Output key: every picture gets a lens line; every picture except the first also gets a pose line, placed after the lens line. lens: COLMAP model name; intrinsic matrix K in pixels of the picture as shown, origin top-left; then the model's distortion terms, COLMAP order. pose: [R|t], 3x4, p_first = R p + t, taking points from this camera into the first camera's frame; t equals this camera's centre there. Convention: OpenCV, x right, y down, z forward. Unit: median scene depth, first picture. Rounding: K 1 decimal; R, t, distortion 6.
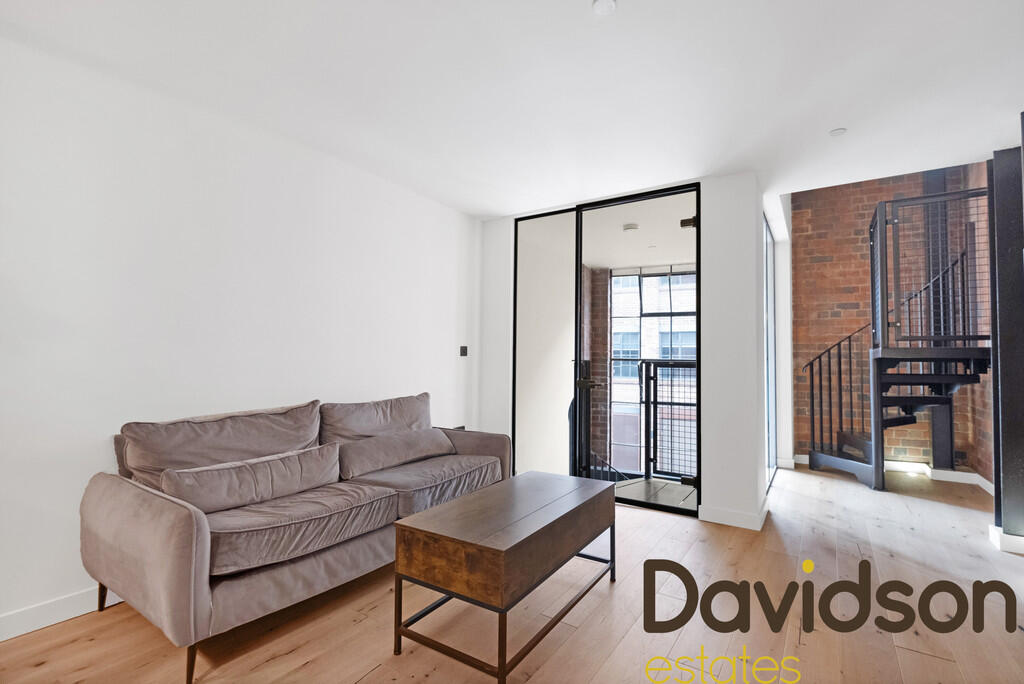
lens RADIAL K [[463.4, 0, 522.4], [0, 463.4, 328.4], [0, 0, 1]] dist [0.000893, 0.000012]
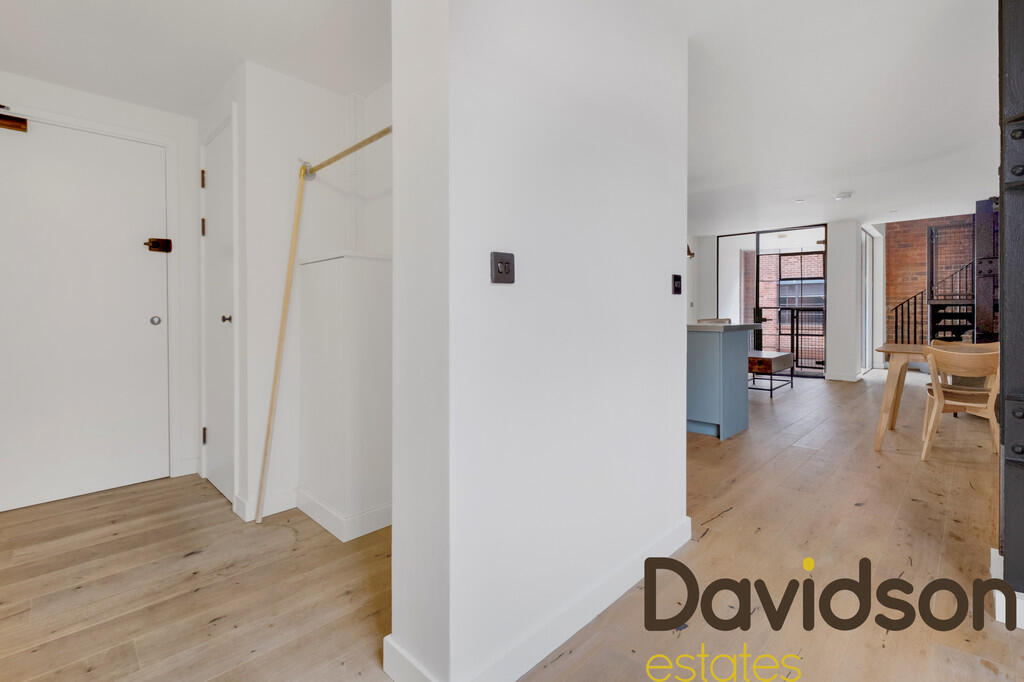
lens RADIAL K [[456.0, 0, 510.5], [0, 456.0, 308.7], [0, 0, 1]] dist [-0.001463, -0.000427]
pose [[0.976817, -0.016173, -0.213464, -0.411680], [0.028756, 0.998018, 0.055978, -0.057968], [0.212135, -0.060818, 0.975346, -0.946723]]
